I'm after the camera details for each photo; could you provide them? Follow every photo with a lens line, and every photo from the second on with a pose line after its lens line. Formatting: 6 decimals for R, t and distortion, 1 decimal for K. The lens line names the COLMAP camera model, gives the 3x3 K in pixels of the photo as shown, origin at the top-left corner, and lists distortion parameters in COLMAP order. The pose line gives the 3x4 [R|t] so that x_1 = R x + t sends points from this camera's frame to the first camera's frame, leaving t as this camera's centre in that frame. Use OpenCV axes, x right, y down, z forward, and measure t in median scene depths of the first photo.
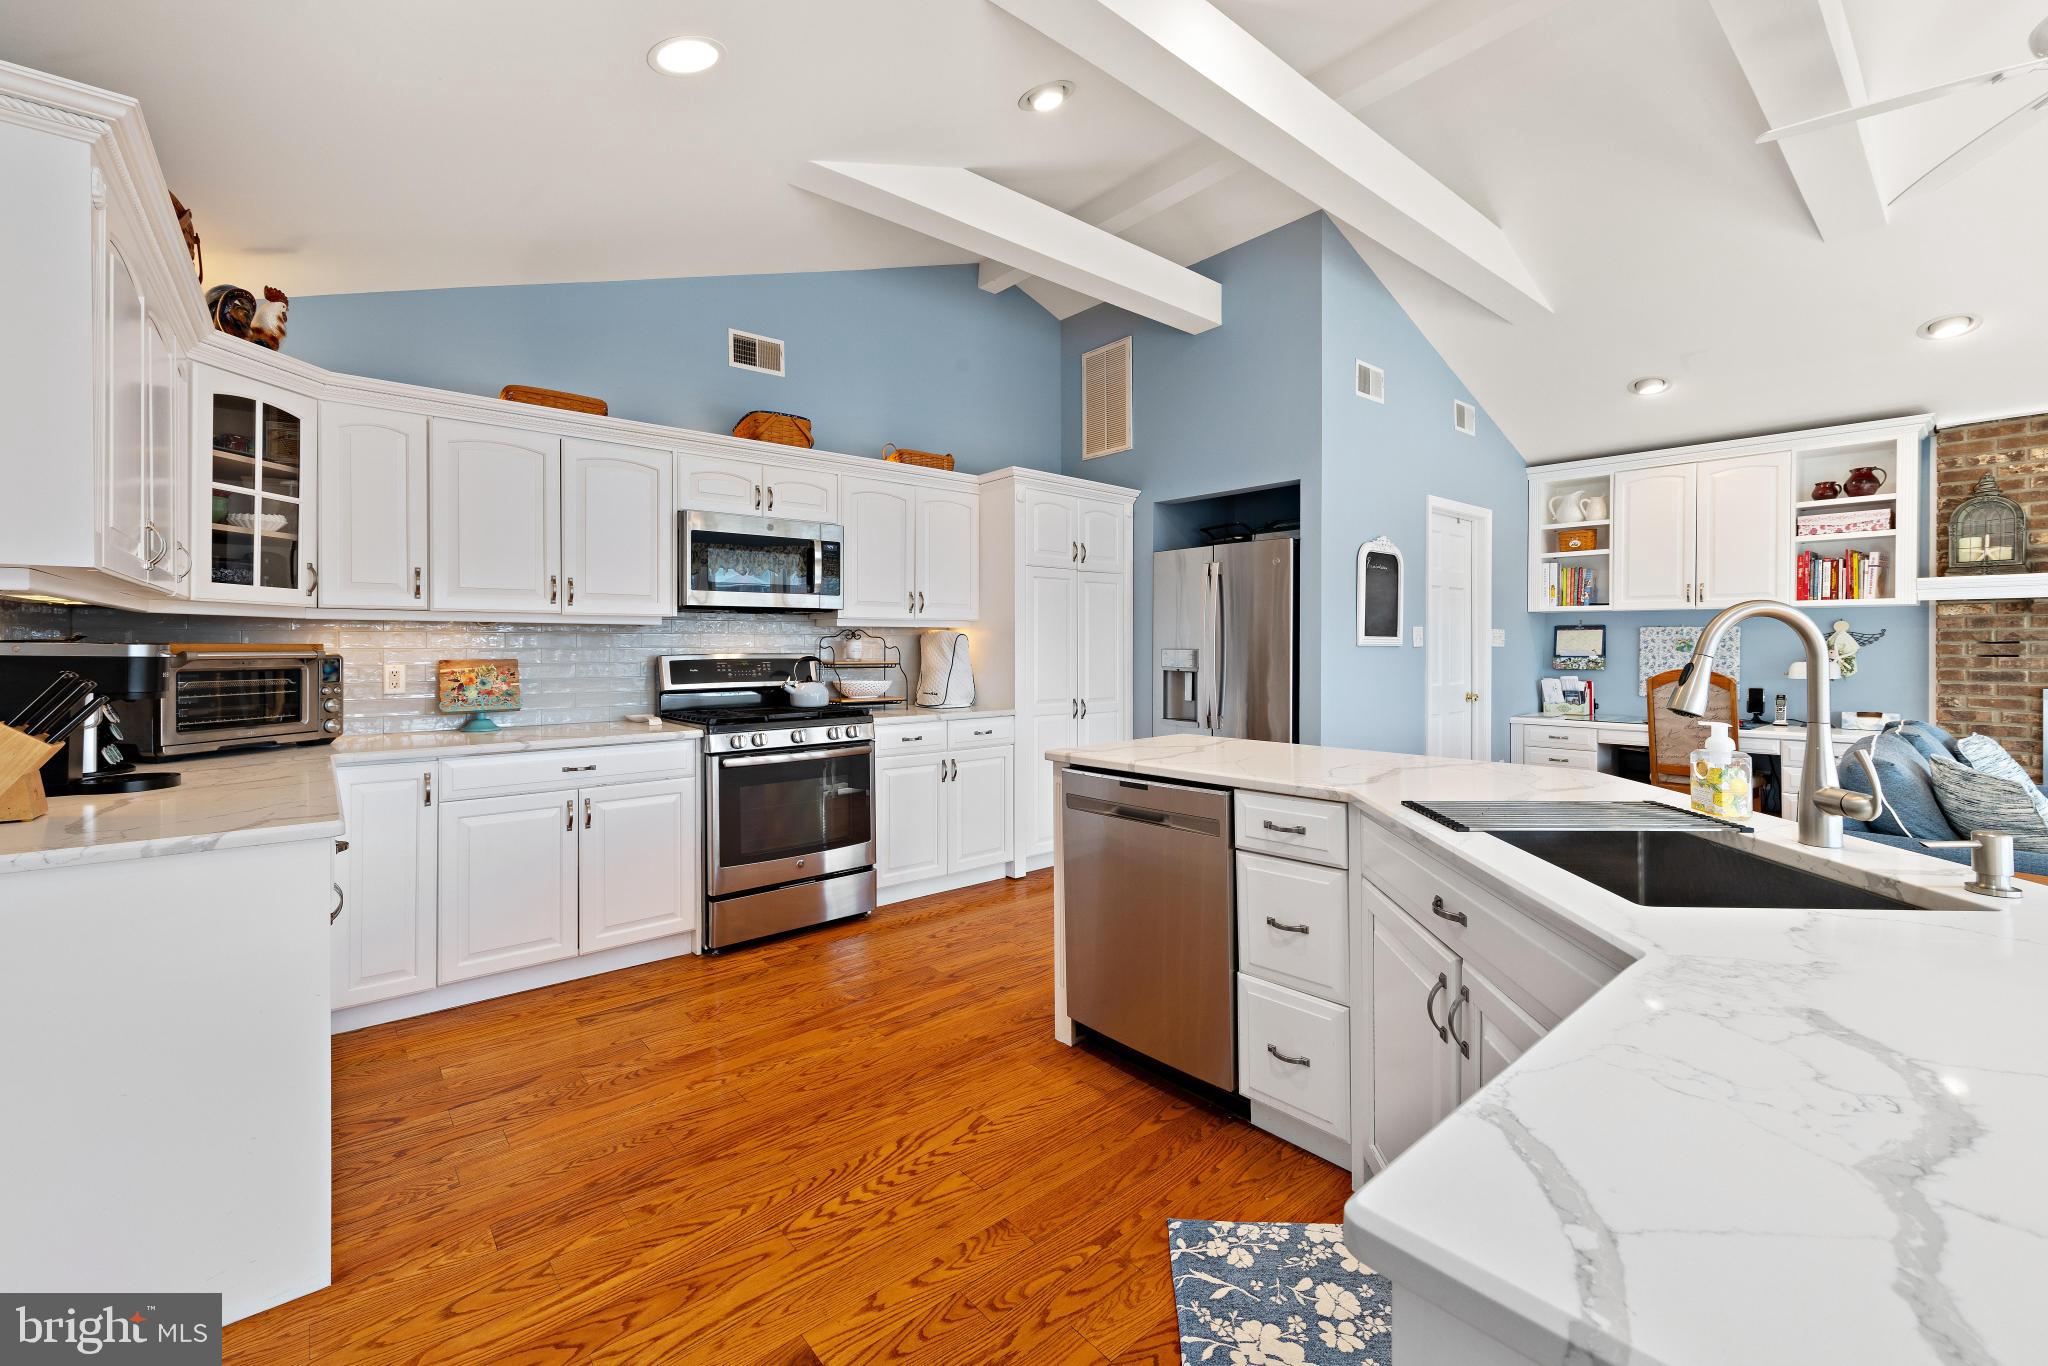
lens RADIAL K [[844.6, 0, 1034.6], [0, 844.6, 646.7], [0, 0, 1]] dist [-0.001376, -0.000012]
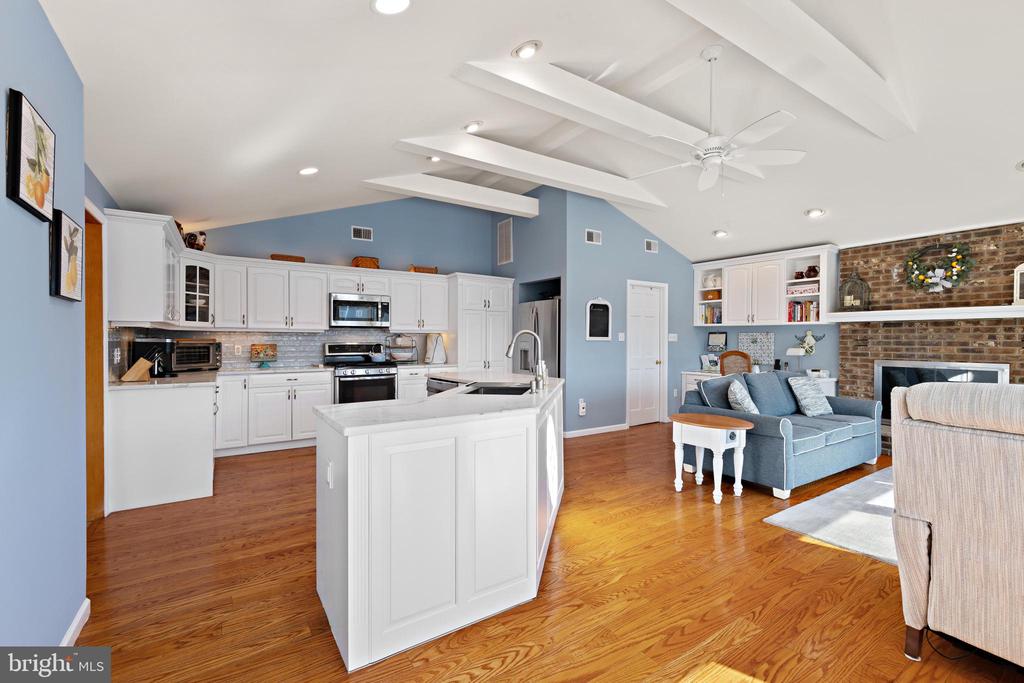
lens RADIAL K [[438.2, 0, 512.0], [0, 438.2, 341.5], [0, 0, 1]] dist [0.001167, 0.000071]
pose [[0.992269, 0.003754, -0.124047, 0.334490], [-0.003460, 0.999991, 0.002586, -0.000943], [0.124056, -0.002137, 0.992273, -0.358448]]
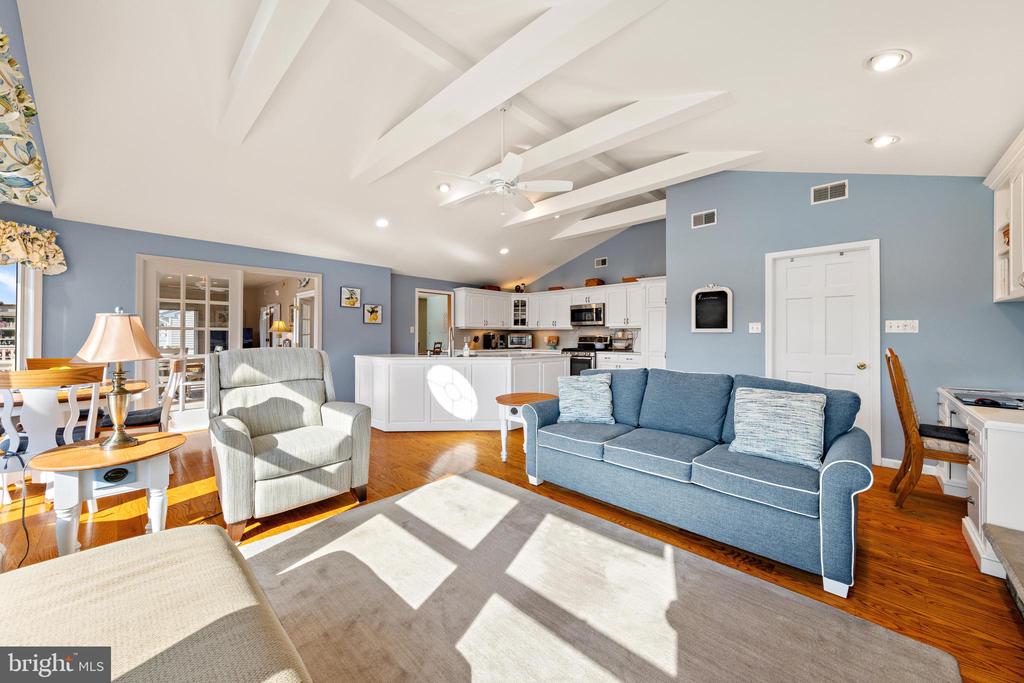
lens RADIAL K [[380.2, 0, 512.0], [0, 380.2, 341.5], [0, 0, 1]] dist [-0.000038, 0.000008]
pose [[0.088528, 0.013760, -0.995979, 1.473503], [-0.006520, 0.999891, 0.013235, 0.013912], [0.996052, 0.005323, 0.088608, 0.398313]]
